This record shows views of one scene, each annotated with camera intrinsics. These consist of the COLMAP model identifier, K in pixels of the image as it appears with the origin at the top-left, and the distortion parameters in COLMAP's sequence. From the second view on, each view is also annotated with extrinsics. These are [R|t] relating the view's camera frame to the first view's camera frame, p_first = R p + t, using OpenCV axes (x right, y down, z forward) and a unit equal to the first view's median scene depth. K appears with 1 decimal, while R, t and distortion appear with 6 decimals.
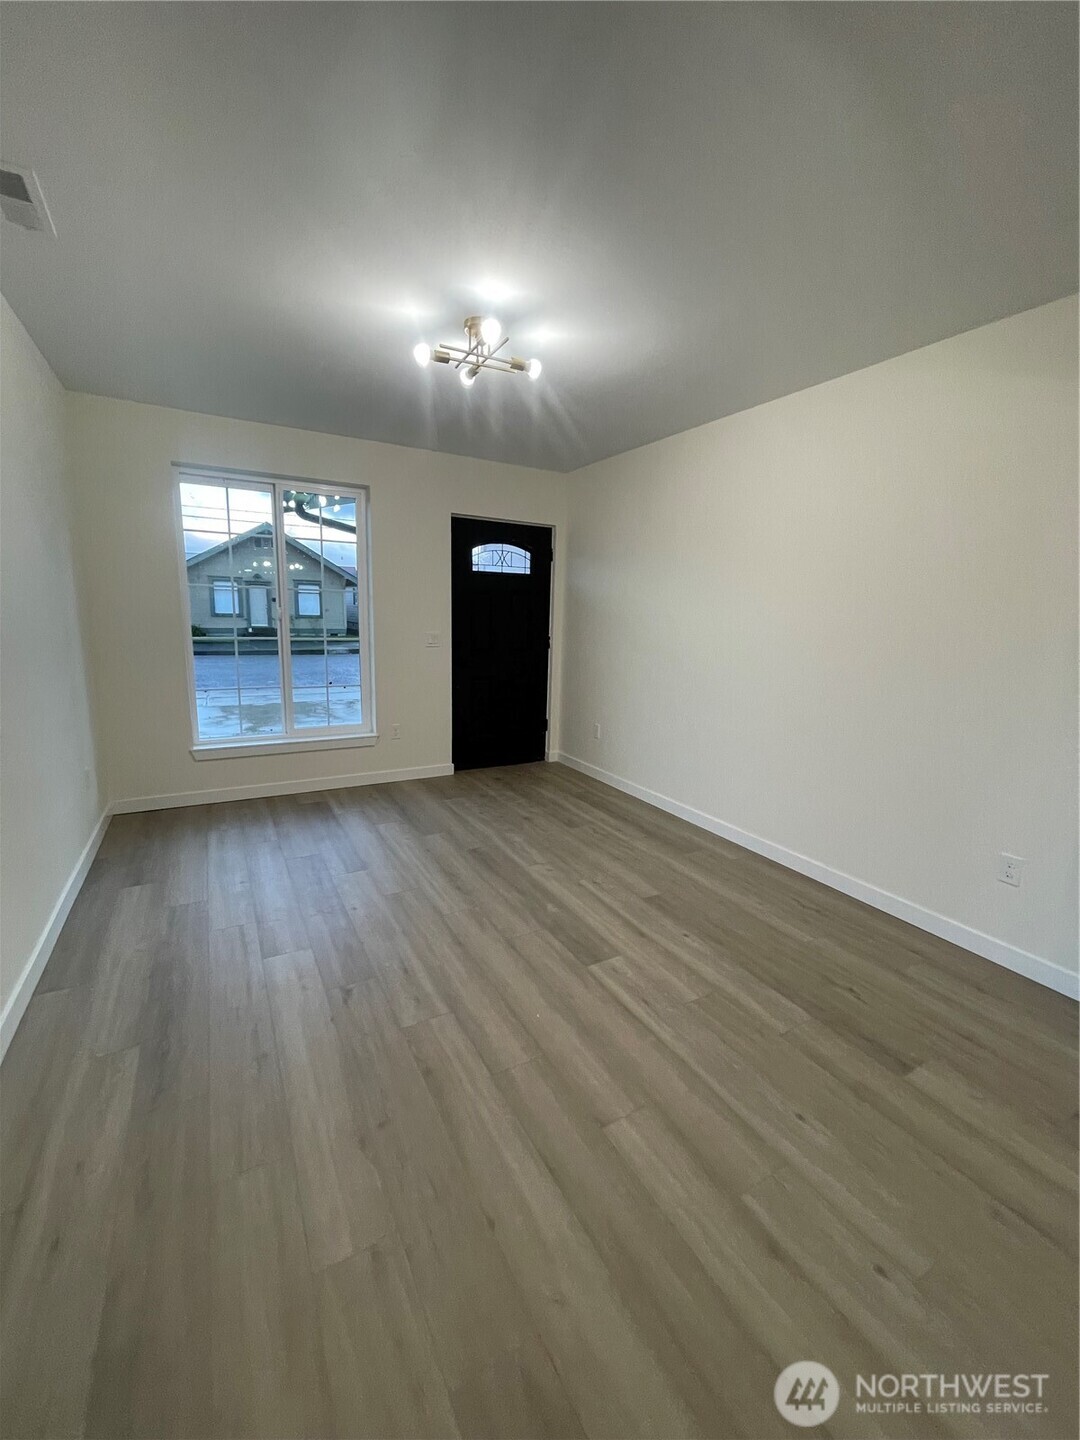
lens RADIAL K [[582.1, 0, 575.4], [0, 582.1, 719.4], [0, 0, 1]] dist [0.000002, -0.000041]
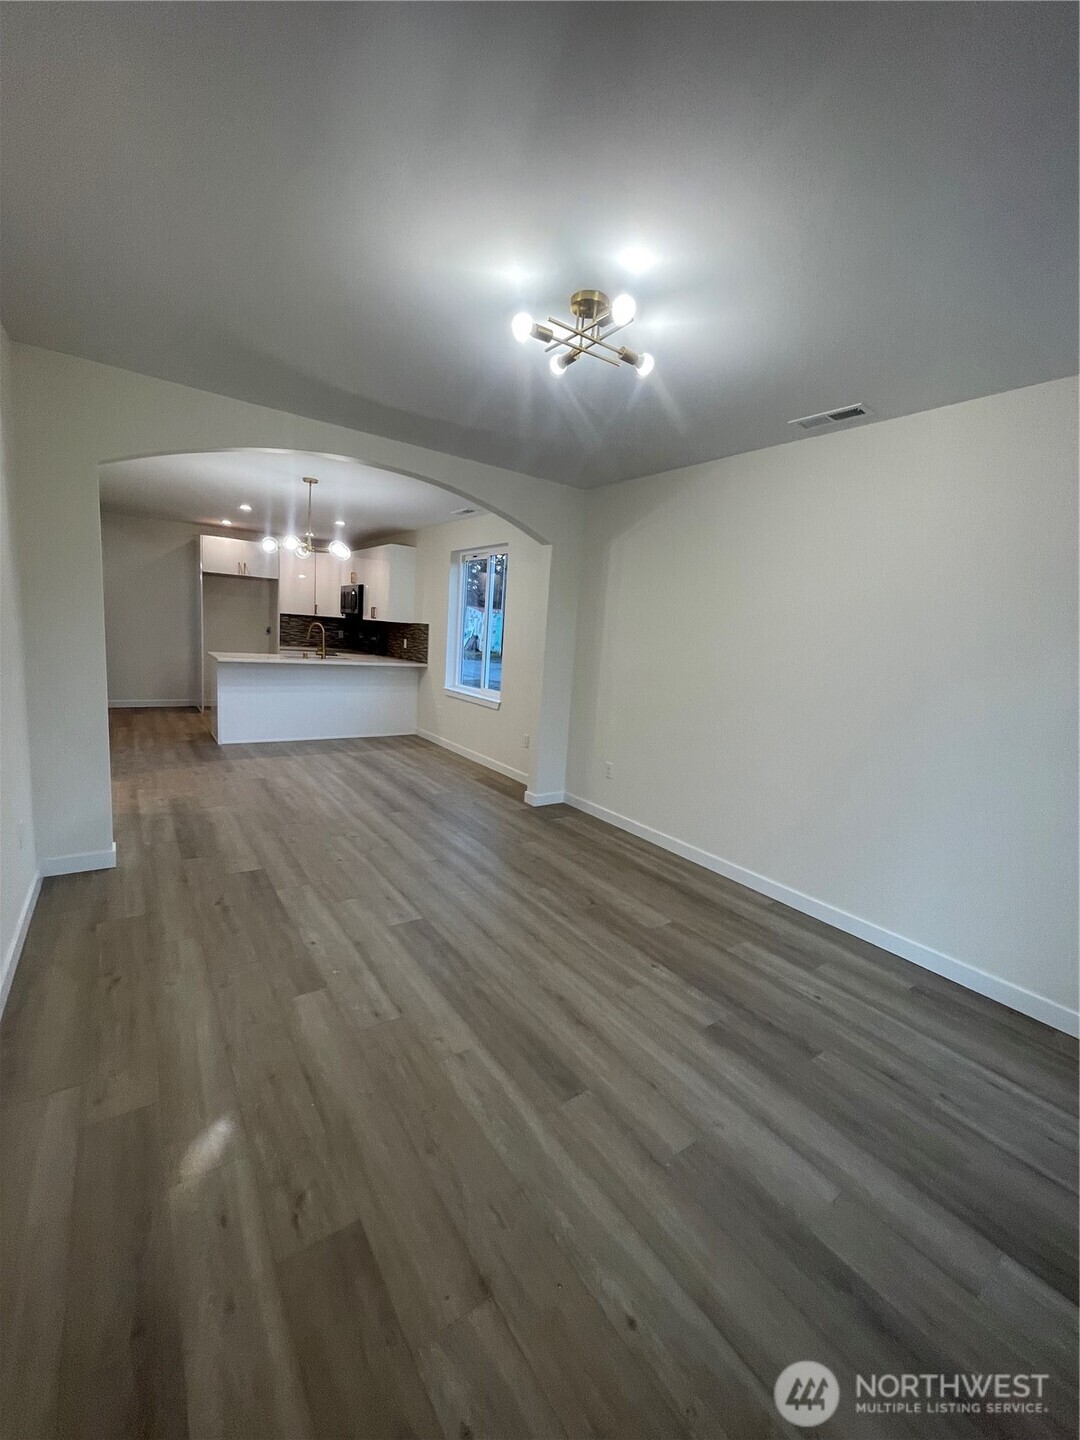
lens RADIAL K [[577.9, 0, 545.1], [0, 577.9, 713.1], [0, 0, 1]] dist [-0.001597, -0.000190]
pose [[-0.993409, -0.092754, -0.067343, -0.087281], [-0.109294, 0.943564, 0.312638, -0.301490], [0.034544, 0.317938, -0.947482, 1.547589]]
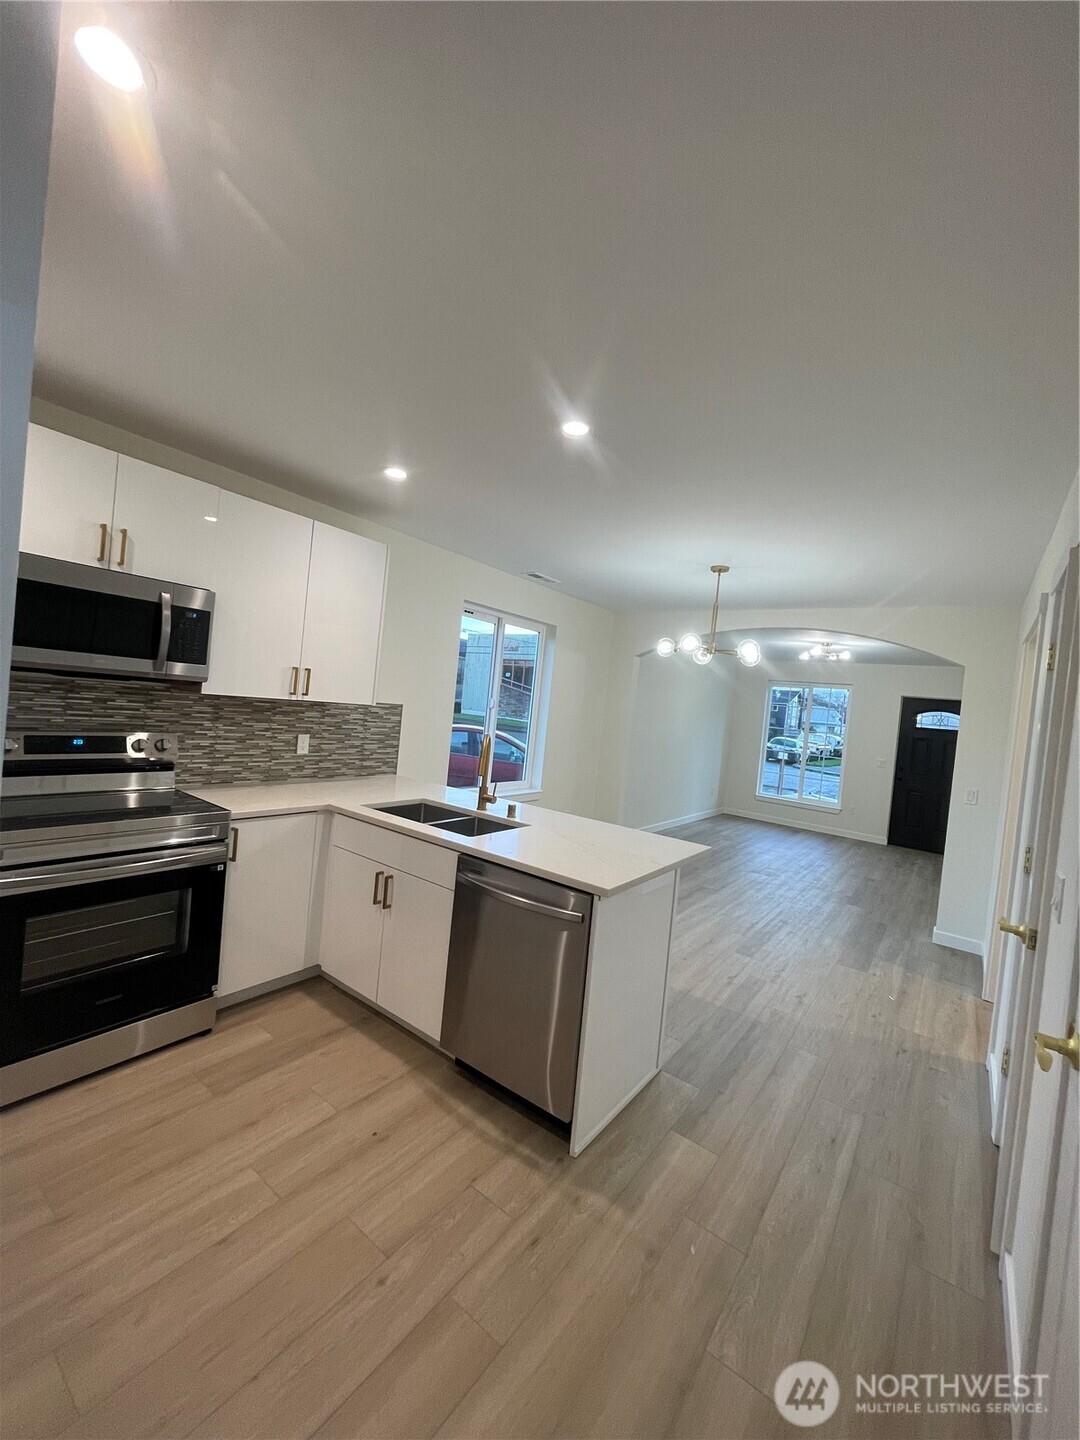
lens RADIAL K [[577.9, 0, 545.1], [0, 577.9, 713.1], [0, 0, 1]] dist [-0.001597, -0.000190]
pose [[0.359655, 0.020828, -0.932853, 1.558696], [-0.252181, 0.964716, -0.075688, 0.160816], [0.898361, 0.262469, 0.352217, -0.884470]]
